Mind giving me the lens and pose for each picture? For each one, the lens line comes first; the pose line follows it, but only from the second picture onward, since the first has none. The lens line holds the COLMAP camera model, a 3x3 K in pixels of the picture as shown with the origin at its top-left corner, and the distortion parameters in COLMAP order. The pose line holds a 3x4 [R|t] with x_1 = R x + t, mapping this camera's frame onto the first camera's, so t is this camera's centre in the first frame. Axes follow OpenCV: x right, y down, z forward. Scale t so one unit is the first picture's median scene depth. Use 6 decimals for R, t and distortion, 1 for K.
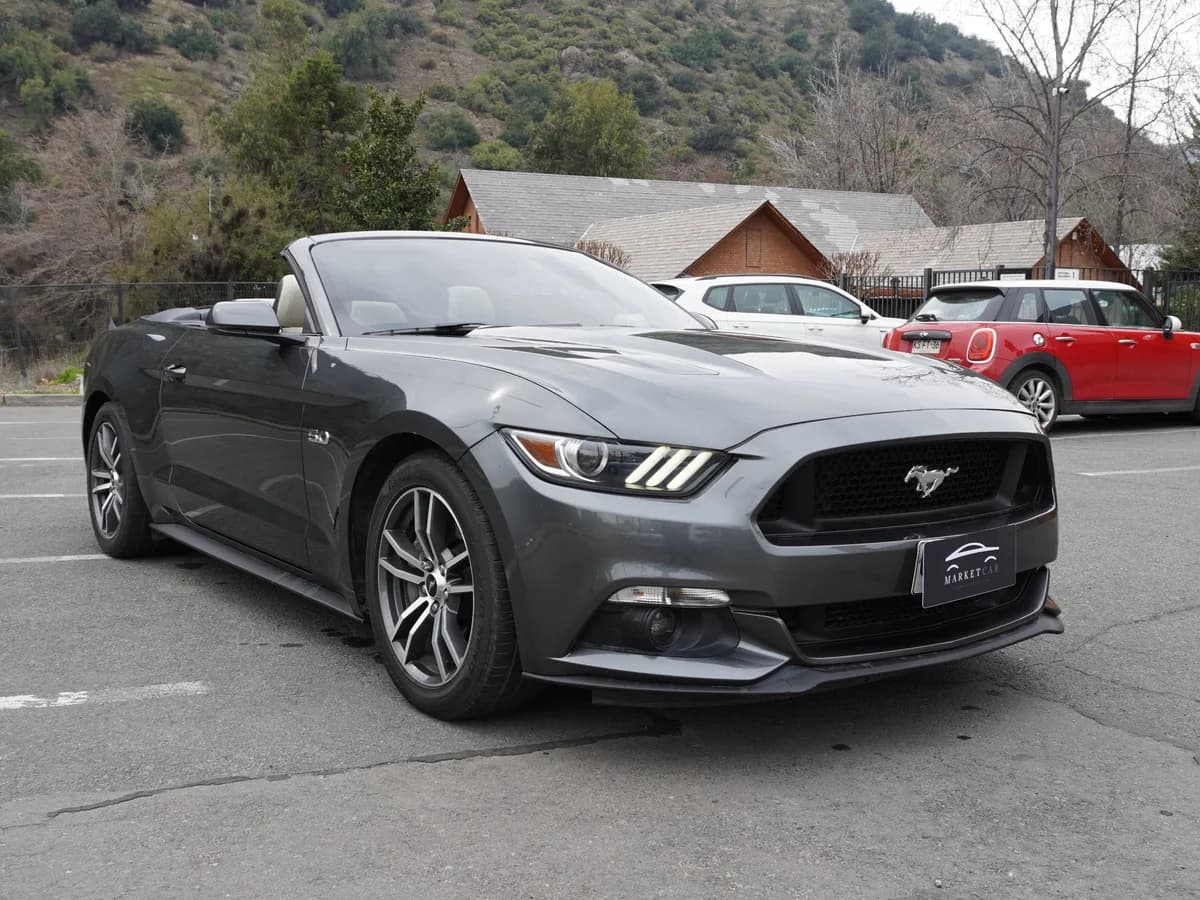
lens RADIAL K [[1247.9, 0, 600.0], [0, 1247.9, 450.0], [0, 0, 1]] dist [-0.077023, 0.063808]
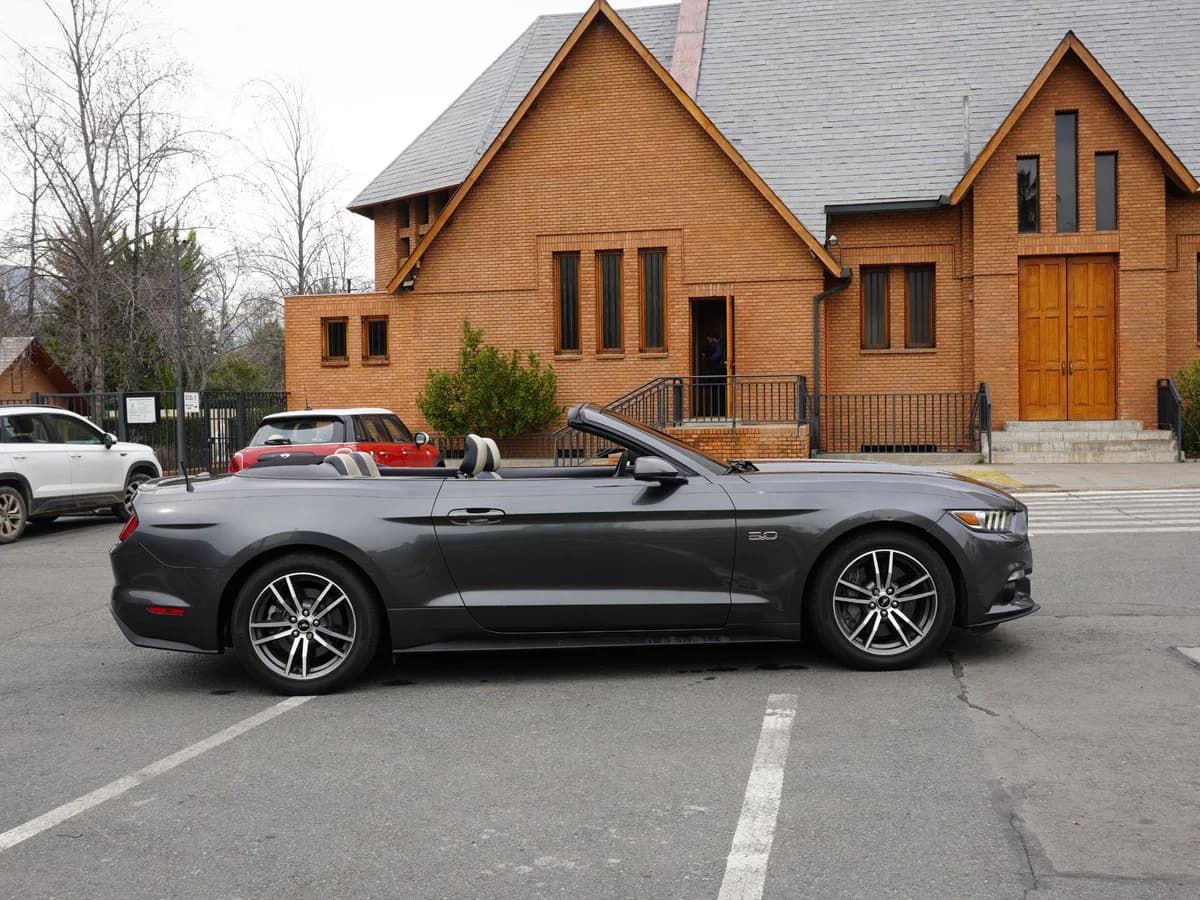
lens RADIAL K [[1210.1, 0, 597.6], [0, 1210.1, 445.8], [0, 0, 1]] dist [-0.061049, 0.055393]
pose [[0.585184, -0.044797, 0.809662, -0.154689], [0.116037, 0.992823, -0.028935, -0.010197], [-0.802556, 0.110883, 0.586182, 0.020986]]
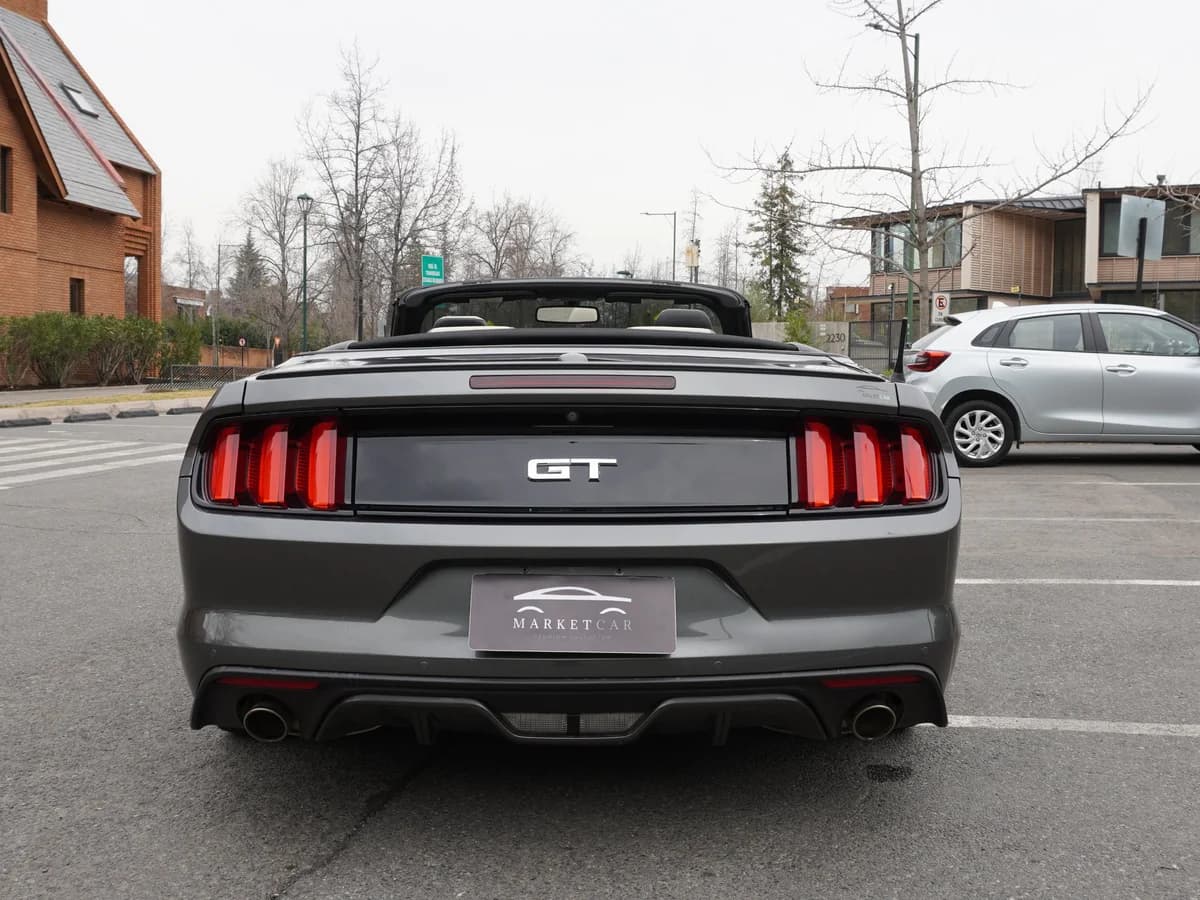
lens RADIAL K [[1200.9, 0, 598.3], [0, 1200.9, 453.3], [0, 0, 1]] dist [-0.047207, 0.038611]
pose [[-0.822149, -0.056216, 0.566489, -0.087453], [0.041020, 0.986675, 0.157446, -0.023067], [-0.567792, 0.152681, -0.808889, 0.224967]]
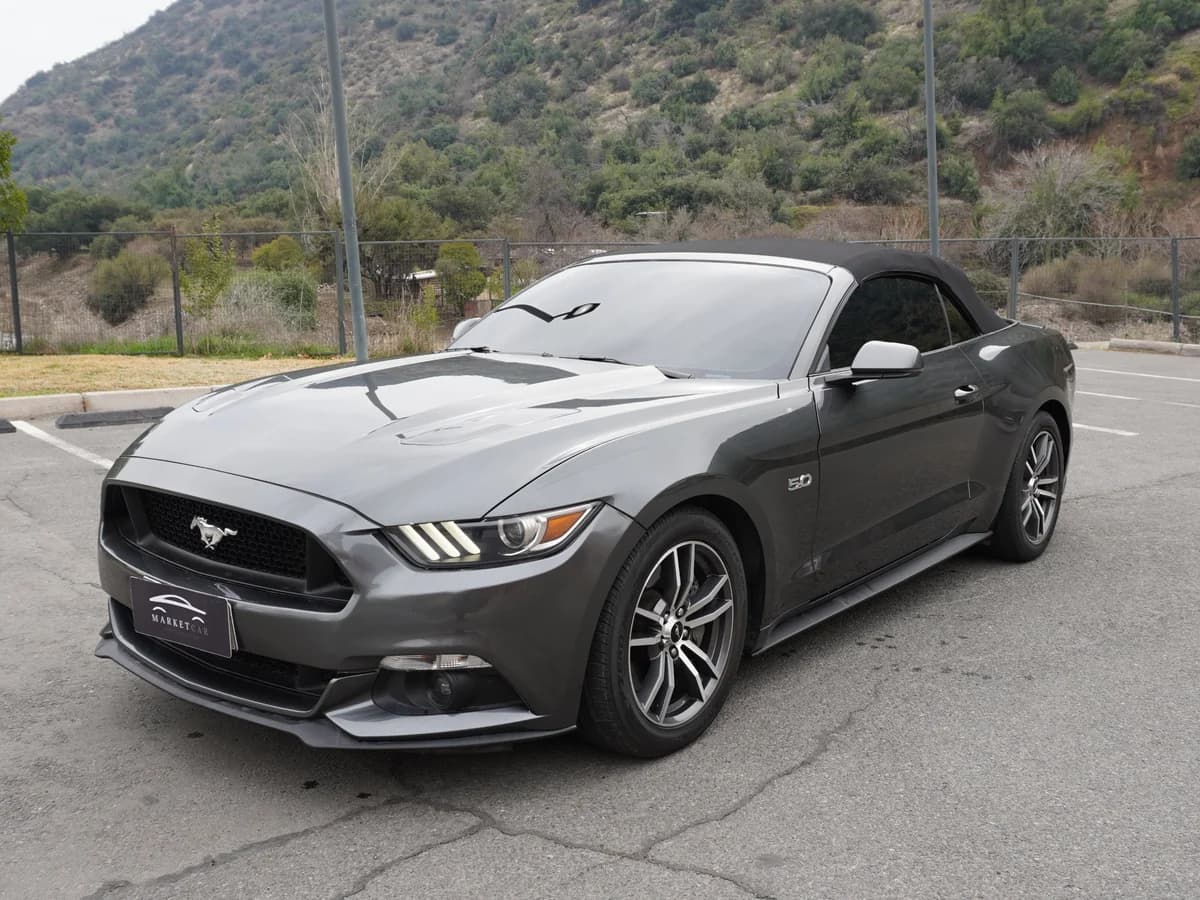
lens RADIAL K [[1200.9, 0, 598.3], [0, 1200.9, 453.3], [0, 0, 1]] dist [-0.047207, 0.038611]
pose [[0.257265, 0.155480, -0.953751, 0.104797], [-0.094159, 0.986308, 0.135389, -0.017089], [0.961743, 0.054973, 0.268382, 0.081759]]
